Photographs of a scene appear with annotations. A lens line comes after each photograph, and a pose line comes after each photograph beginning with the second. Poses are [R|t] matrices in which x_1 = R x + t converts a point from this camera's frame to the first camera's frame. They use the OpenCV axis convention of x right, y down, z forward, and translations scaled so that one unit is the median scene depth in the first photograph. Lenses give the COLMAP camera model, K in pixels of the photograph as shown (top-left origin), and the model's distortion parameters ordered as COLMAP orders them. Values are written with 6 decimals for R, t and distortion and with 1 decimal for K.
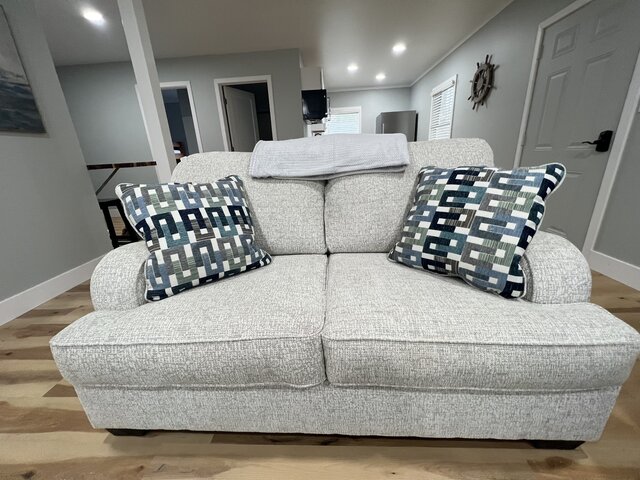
lens RADIAL K [[256.8, 0, 317.9], [0, 256.8, 240.3], [0, 0, 1]] dist [-0.002102, -0.000146]
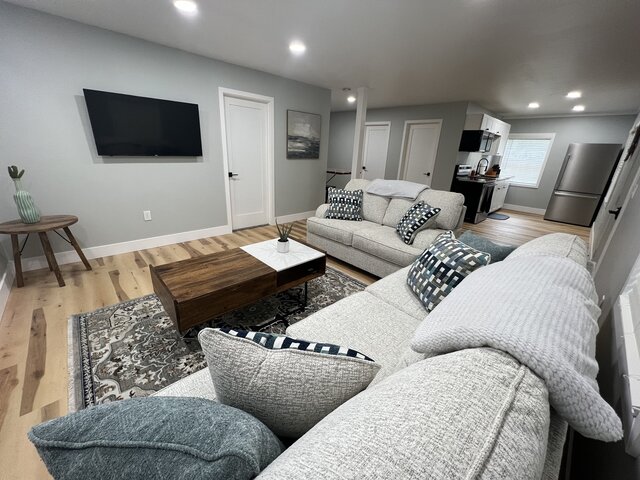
lens RADIAL K [[256.8, 0, 318.3], [0, 256.8, 240.3], [0, 0, 1]] dist [-0.002102, -0.000146]
pose [[0.721002, 0.308503, -0.620469, 1.574998], [-0.298900, 0.946301, 0.123180, 0.093855], [0.625151, 0.096646, 0.774497, -1.825450]]
